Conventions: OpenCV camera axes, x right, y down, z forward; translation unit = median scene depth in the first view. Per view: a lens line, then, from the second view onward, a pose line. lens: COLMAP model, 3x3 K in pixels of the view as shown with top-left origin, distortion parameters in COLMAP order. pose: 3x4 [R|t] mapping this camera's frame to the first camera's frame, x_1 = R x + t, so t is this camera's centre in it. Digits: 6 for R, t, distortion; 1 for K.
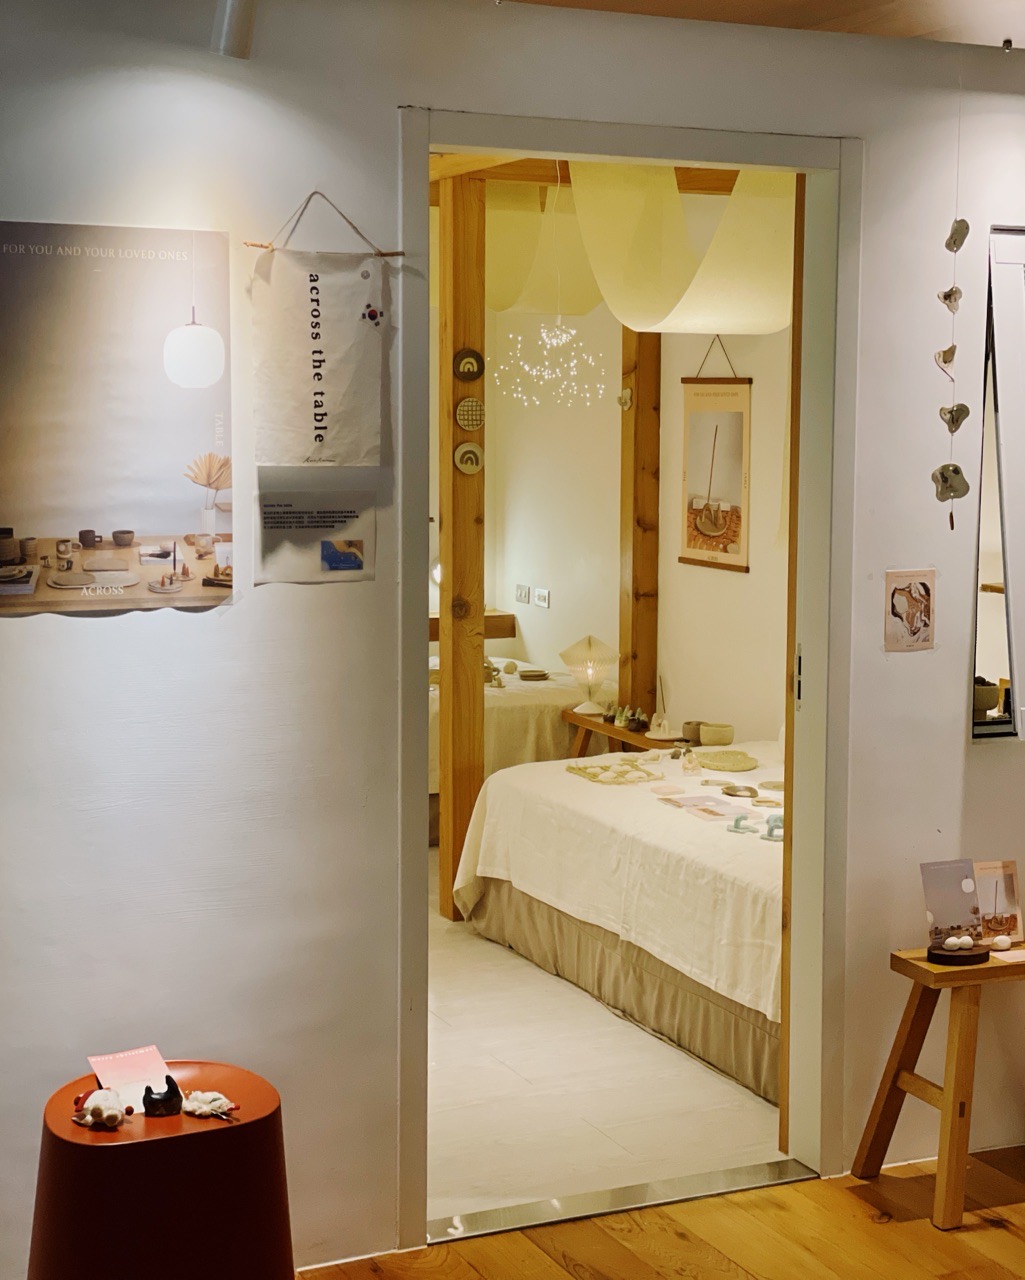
lens RADIAL K [[2135.3, 0, 523.6], [0, 2135.3, 615.7], [0, 0, 1]] dist [0.047868, 0.000000]
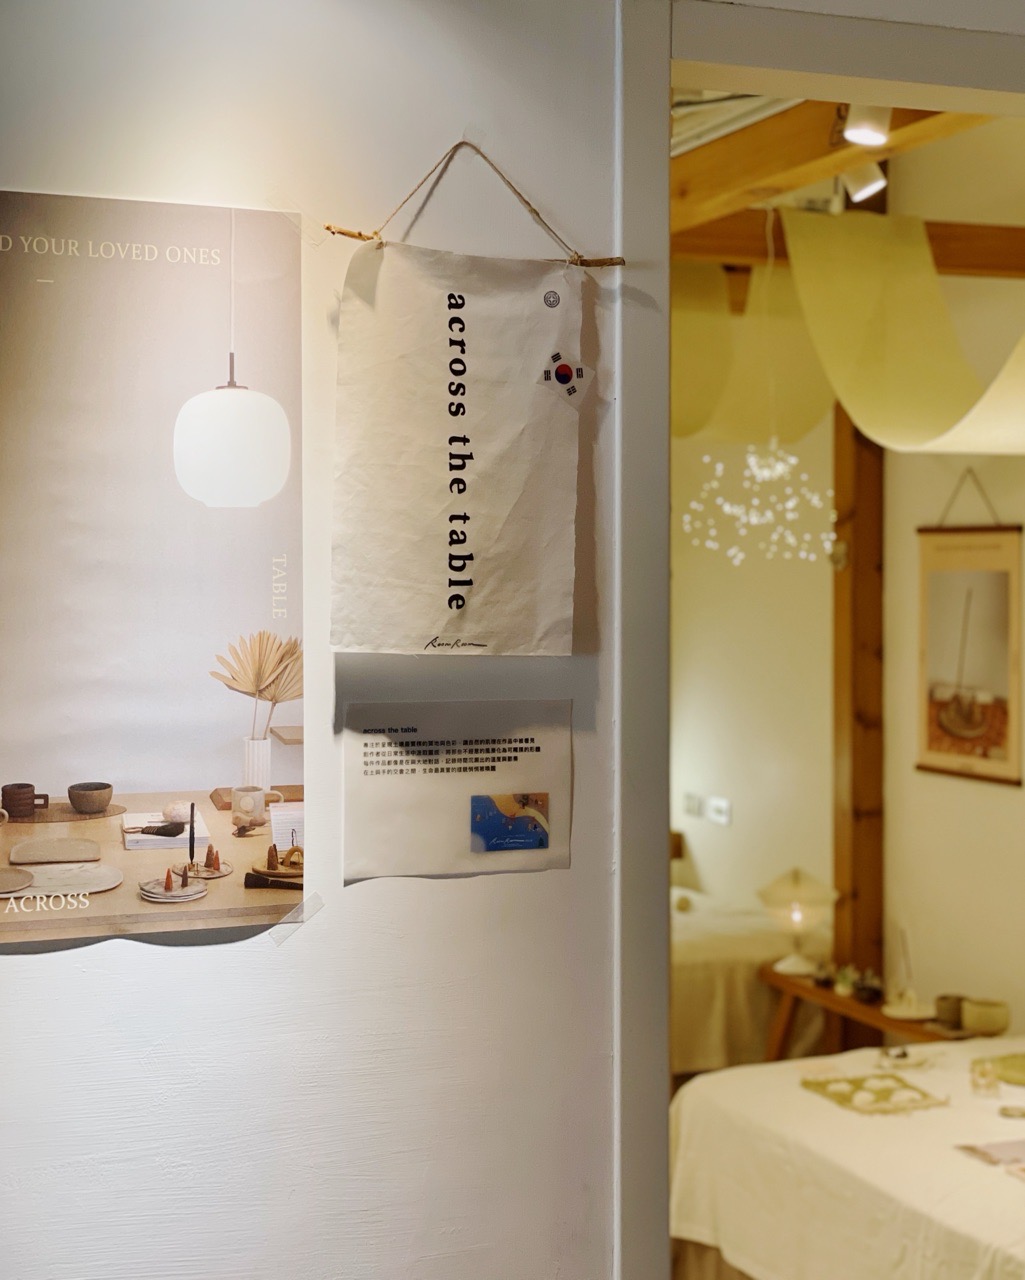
lens RADIAL K [[2135.3, 0, 511.9], [0, 2135.3, 644.7], [0, 0, 1]] dist [0.047868, 0.000000]
pose [[0.998606, -0.004876, -0.052550, -0.054656], [0.001324, 0.997724, -0.067412, -0.035368], [0.052759, 0.067248, 0.996340, 0.454485]]
